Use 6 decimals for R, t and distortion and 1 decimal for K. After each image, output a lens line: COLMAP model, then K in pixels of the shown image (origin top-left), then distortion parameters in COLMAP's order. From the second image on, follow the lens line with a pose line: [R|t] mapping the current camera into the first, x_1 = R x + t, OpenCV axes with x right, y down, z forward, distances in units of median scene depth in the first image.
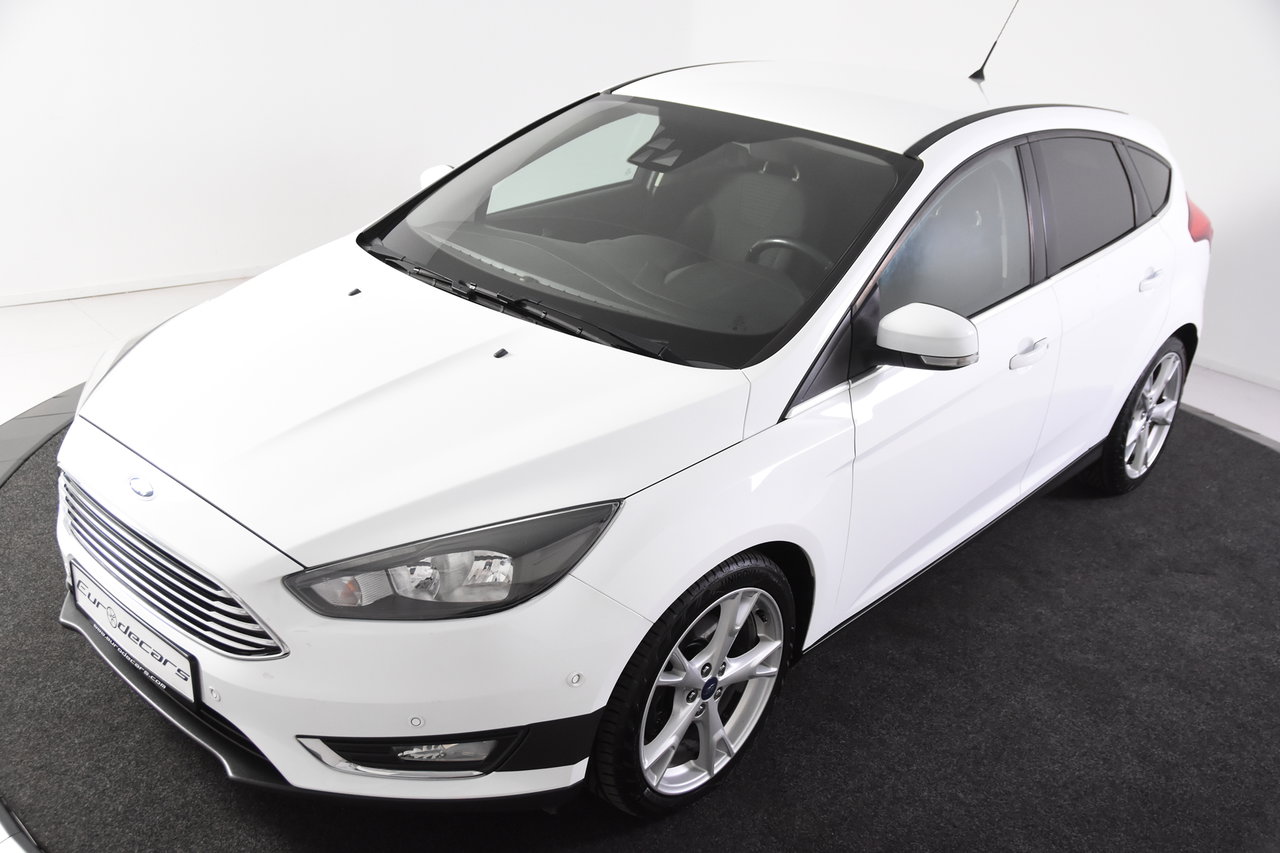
lens RADIAL K [[1249.4, 0, 642.3], [0, 1249.4, 445.2], [0, 0, 1]] dist [-0.001045, -0.001760]
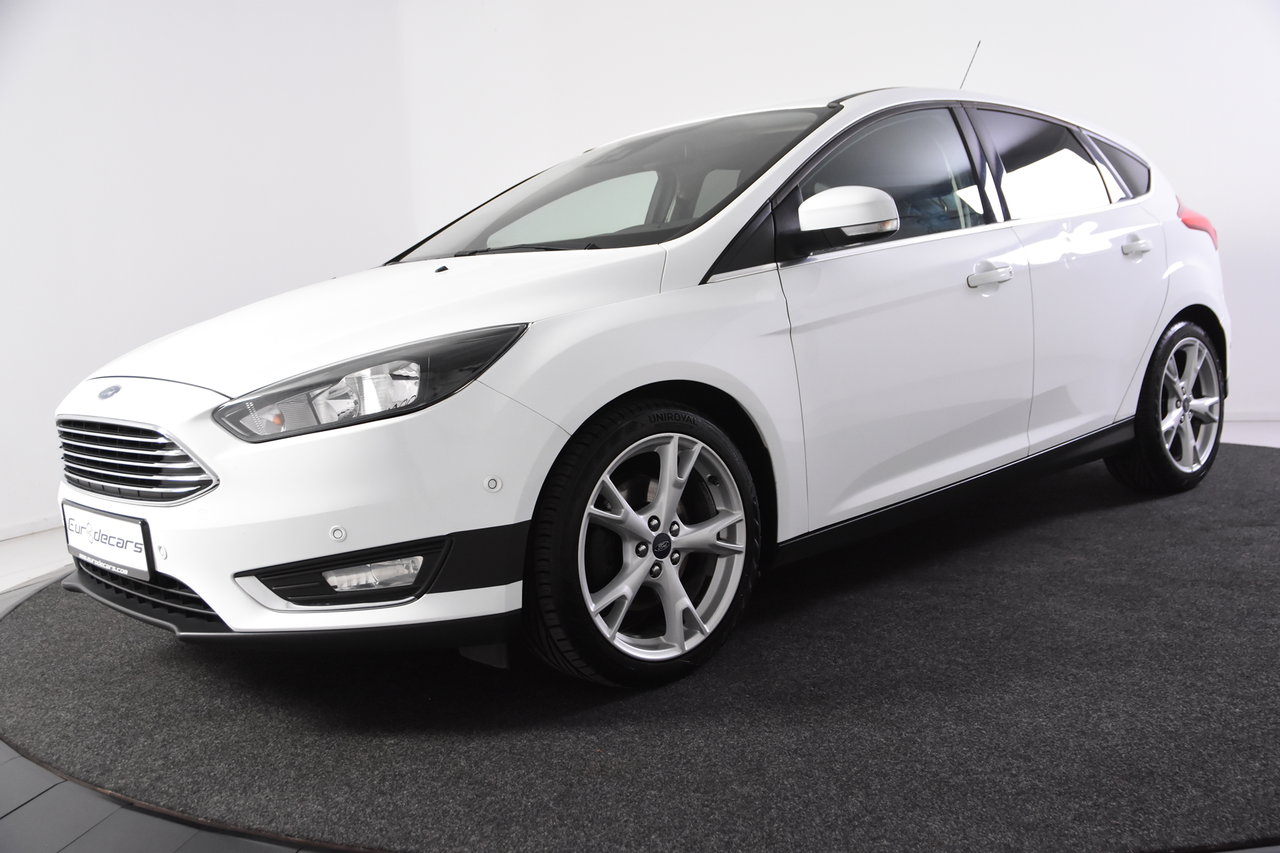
lens RADIAL K [[1249.4, 0, 642.3], [0, 1249.4, 445.2], [0, 0, 1]] dist [-0.001045, -0.001760]
pose [[0.984134, -0.134798, -0.115370, 0.162062], [0.097157, 0.953502, -0.285296, 0.396849], [0.148463, 0.269561, 0.951470, 0.038251]]
